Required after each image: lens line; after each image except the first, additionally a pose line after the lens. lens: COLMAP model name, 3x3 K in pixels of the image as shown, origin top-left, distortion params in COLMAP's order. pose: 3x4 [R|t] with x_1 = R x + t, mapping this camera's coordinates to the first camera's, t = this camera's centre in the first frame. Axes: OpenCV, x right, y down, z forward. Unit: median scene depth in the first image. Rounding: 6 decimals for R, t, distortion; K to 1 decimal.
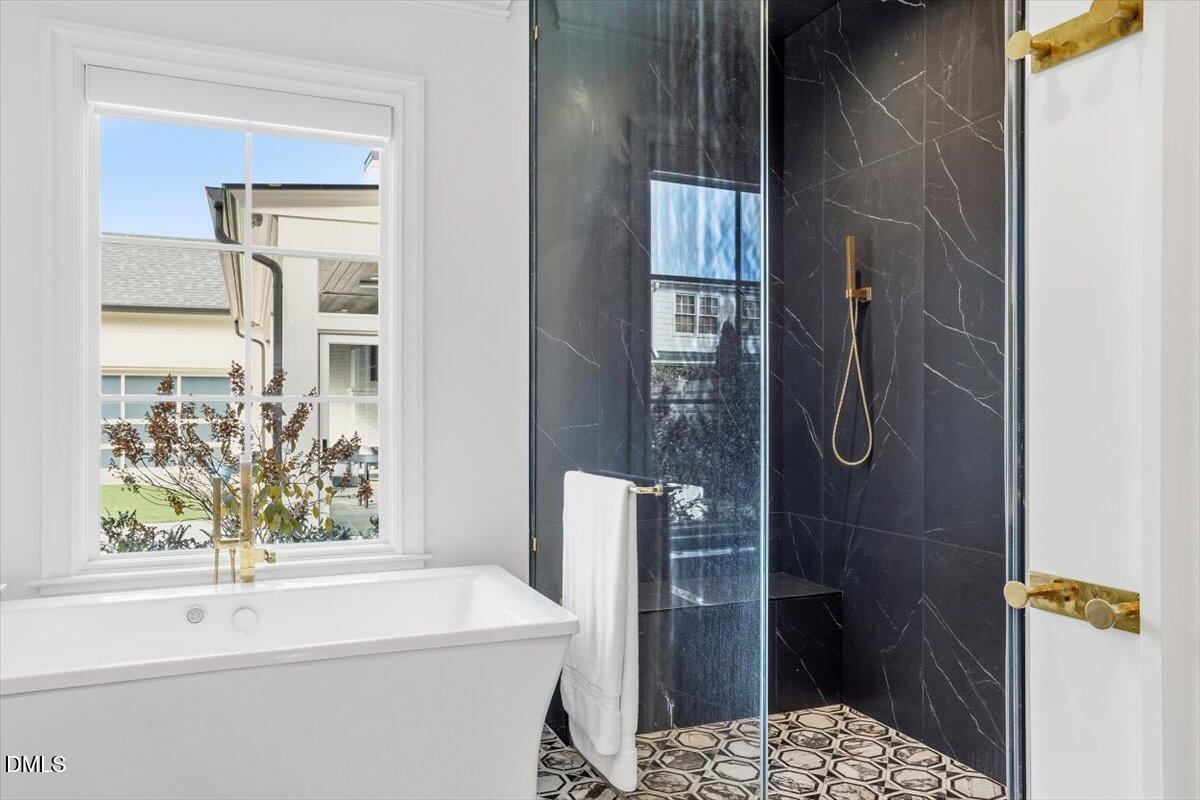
lens RADIAL K [[830.8, 0, 599.2], [0, 830.8, 411.6], [0, 0, 1]] dist [-0.008717, 0.000942]
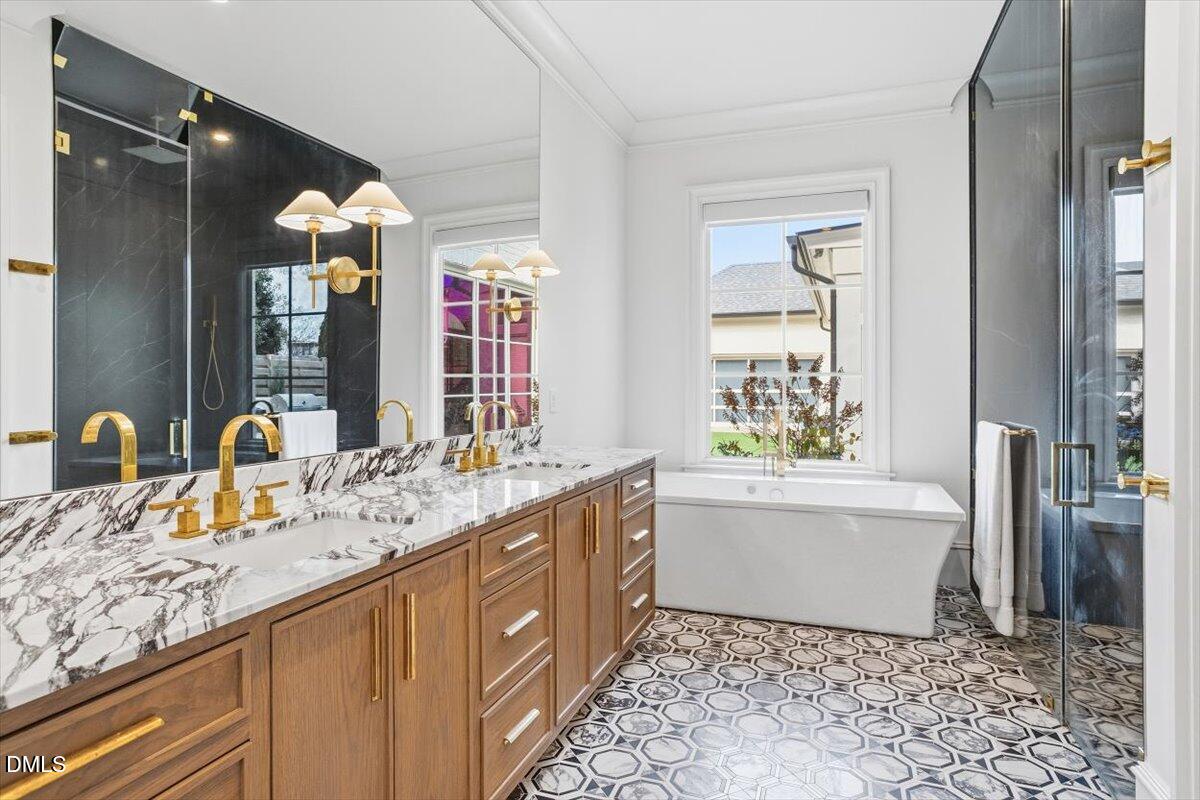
lens RADIAL K [[660.8, 0, 598.1], [0, 660.8, 392.6], [0, 0, 1]] dist [-0.000564, -0.000237]
pose [[0.729298, 0.009358, -0.684133, 0.234858], [-0.001862, 0.999930, 0.011693, 0.007909], [0.684194, -0.007253, 0.729264, -0.275839]]
